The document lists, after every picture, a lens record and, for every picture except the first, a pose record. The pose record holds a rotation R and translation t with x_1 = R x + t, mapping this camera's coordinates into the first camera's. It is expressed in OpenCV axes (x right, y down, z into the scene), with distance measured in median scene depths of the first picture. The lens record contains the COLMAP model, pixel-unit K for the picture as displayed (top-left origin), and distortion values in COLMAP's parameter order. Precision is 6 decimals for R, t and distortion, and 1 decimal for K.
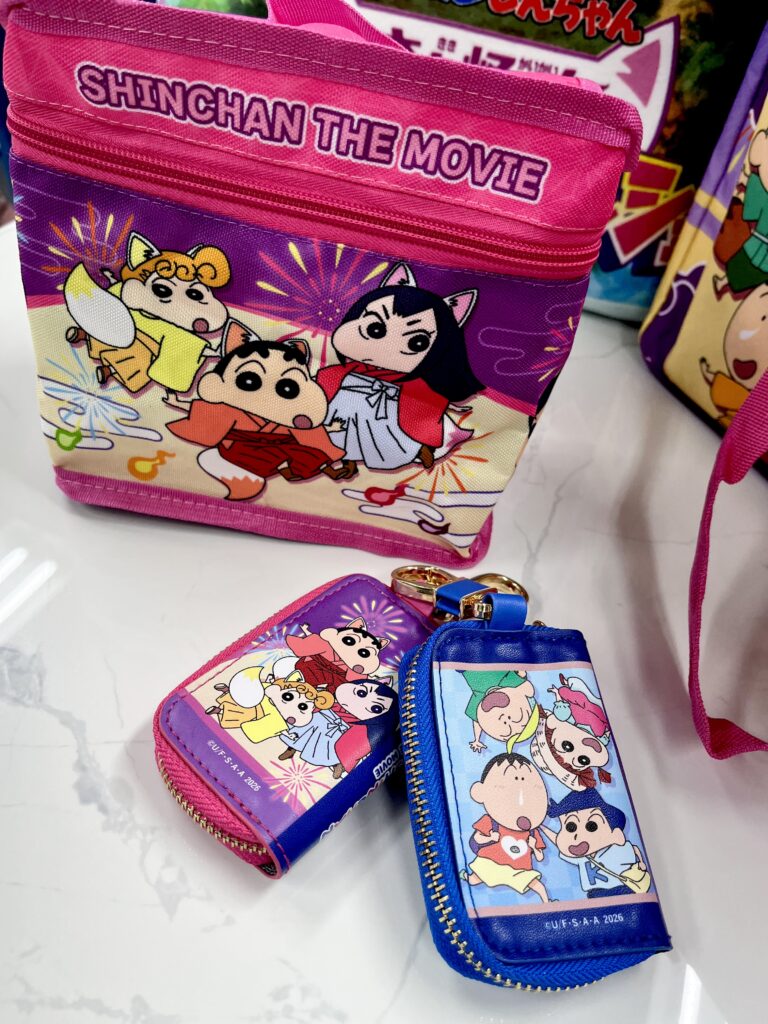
lens RADIAL K [[764.4, 0, 384.0], [0, 764.4, 512.0], [0, 0, 1]] dist [0.049281, -0.099679]
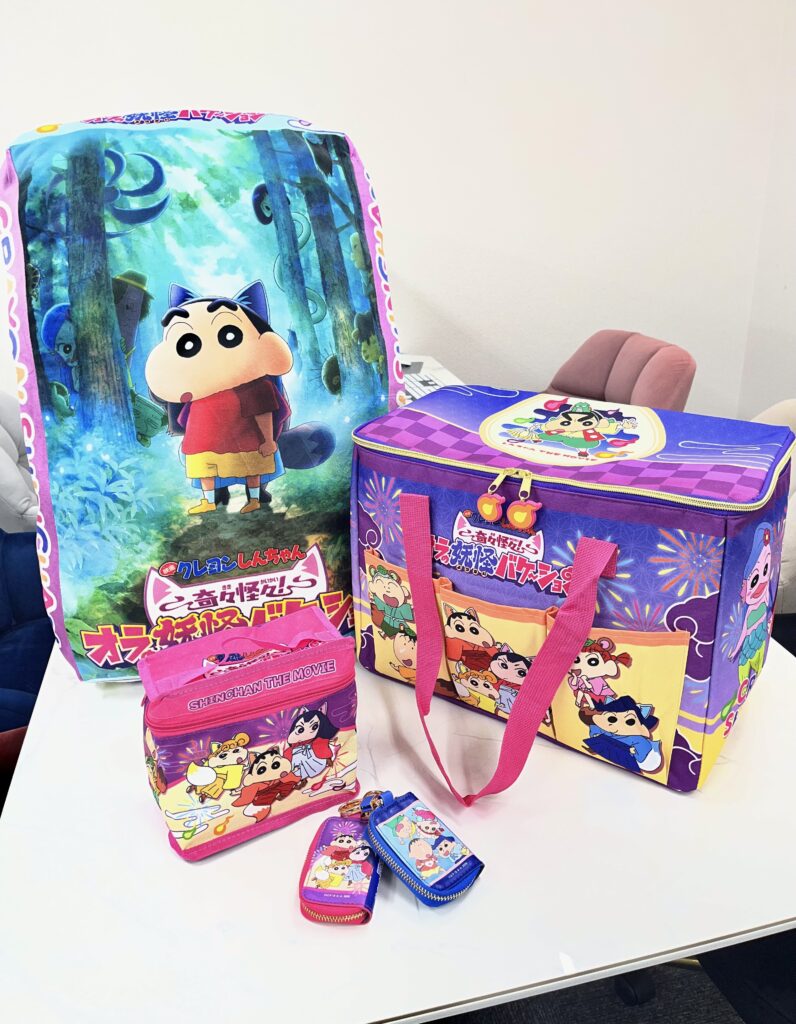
lens RADIAL K [[791.9, 0, 398.0], [0, 791.9, 512.0], [0, 0, 1]] dist [0.006838, 0.002256]
pose [[0.816586, -0.363367, 0.448500, -0.700253], [0.482868, 0.855745, -0.185849, -0.200335], [-0.316270, 0.368328, 0.874247, -1.871061]]
